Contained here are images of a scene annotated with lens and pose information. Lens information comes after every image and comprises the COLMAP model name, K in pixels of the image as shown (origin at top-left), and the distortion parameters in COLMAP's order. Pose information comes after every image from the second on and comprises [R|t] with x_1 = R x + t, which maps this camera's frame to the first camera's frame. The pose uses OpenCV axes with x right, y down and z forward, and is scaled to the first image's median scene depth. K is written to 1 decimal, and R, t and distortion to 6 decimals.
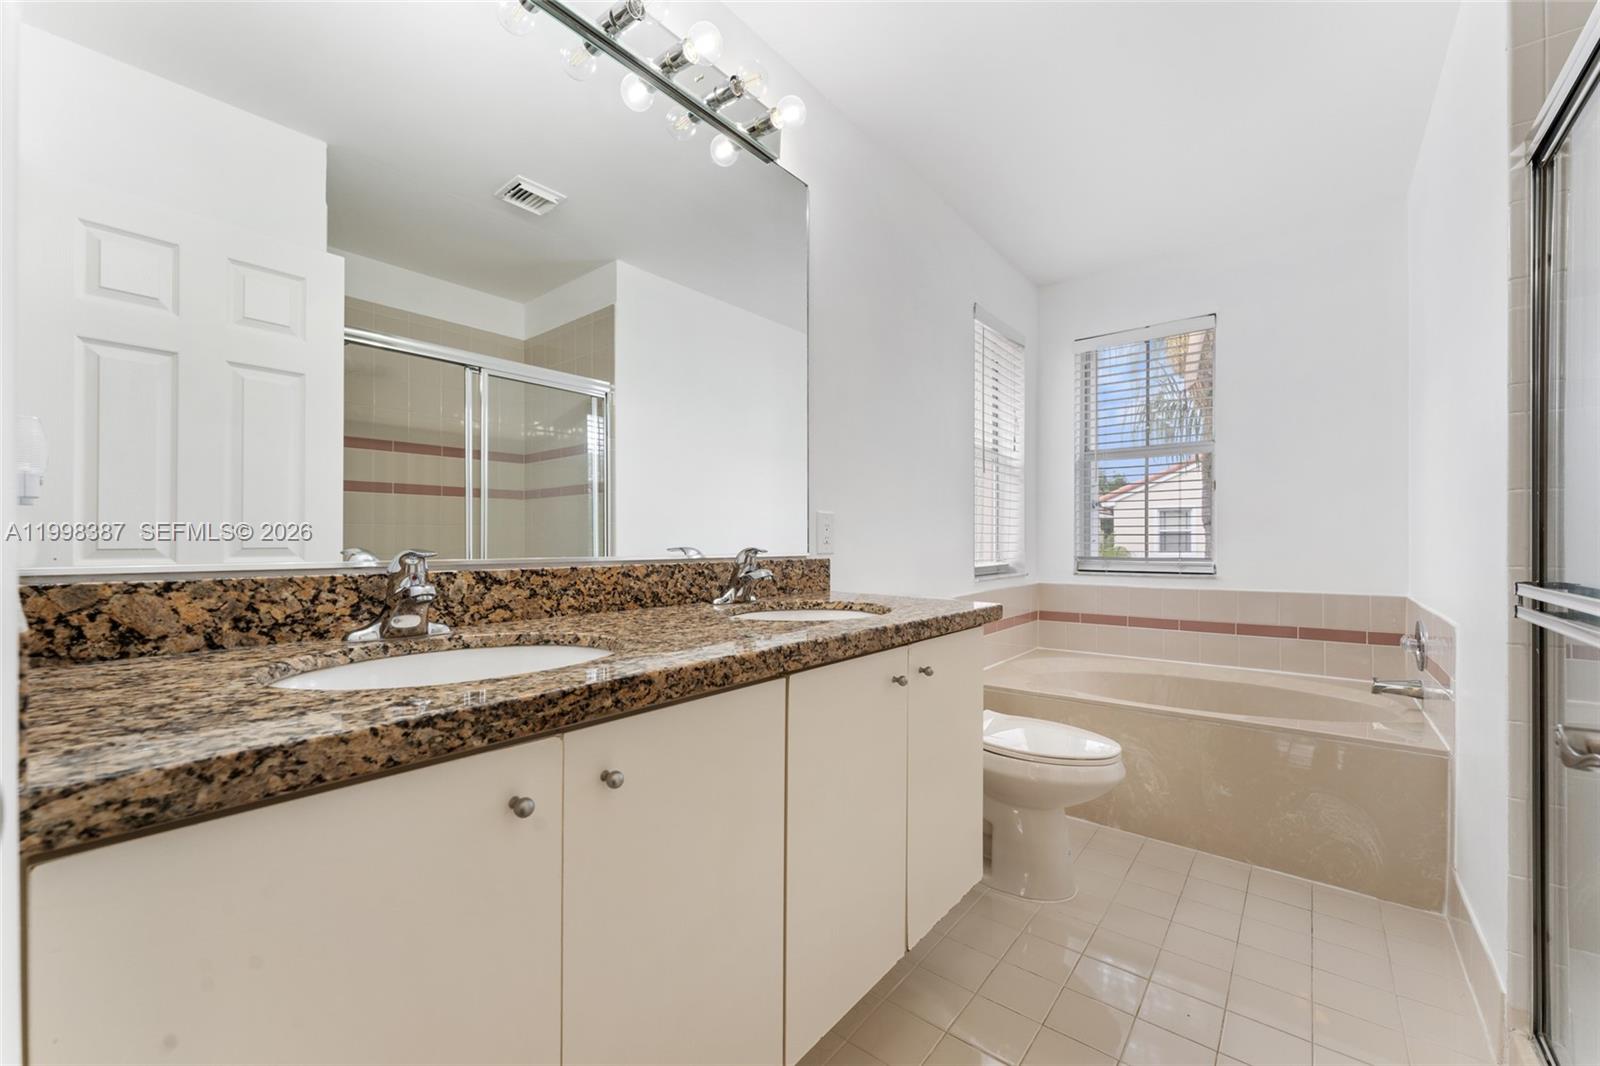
lens RADIAL K [[636.9, 0, 799.3], [0, 636.9, 539.0], [0, 0, 1]] dist [-0.000358, -0.000001]
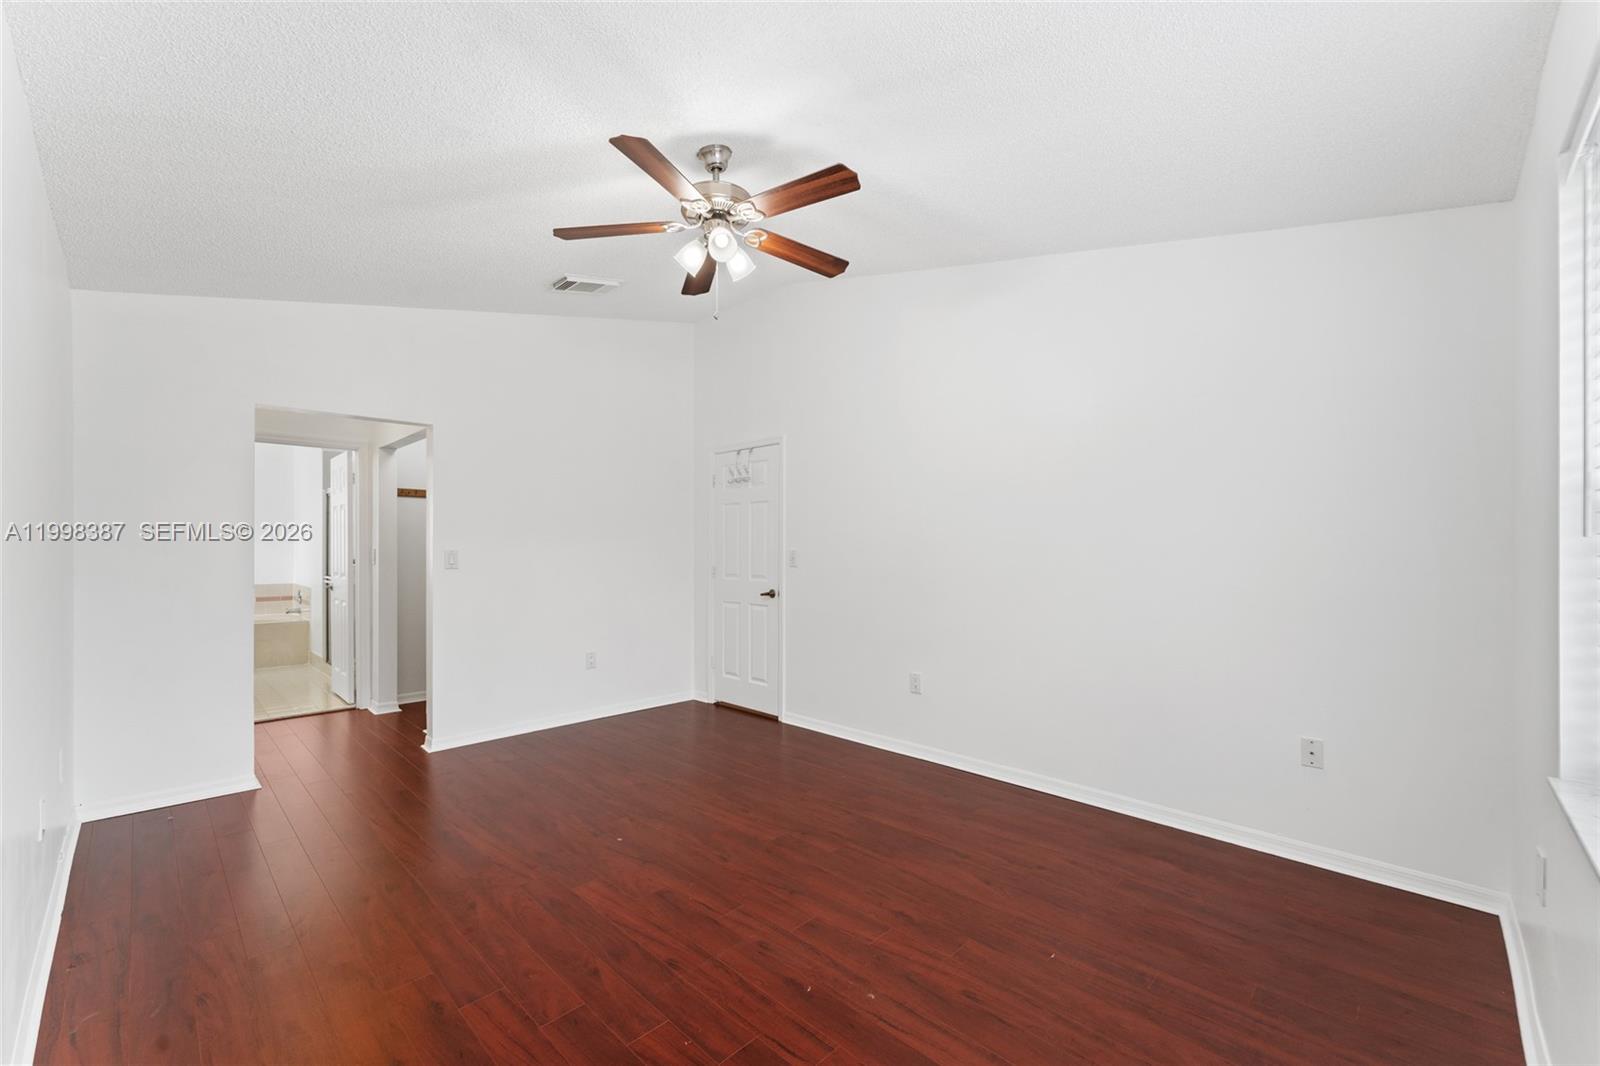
lens RADIAL K [[636.9, 0, 799.3], [0, 636.9, 539.0], [0, 0, 1]] dist [-0.000358, -0.000001]
pose [[0.096375, 0.007428, 0.995317, -2.537019], [-0.000127, 0.999972, -0.007450, -0.129978], [-0.995345, 0.000591, 0.096373, -2.327021]]
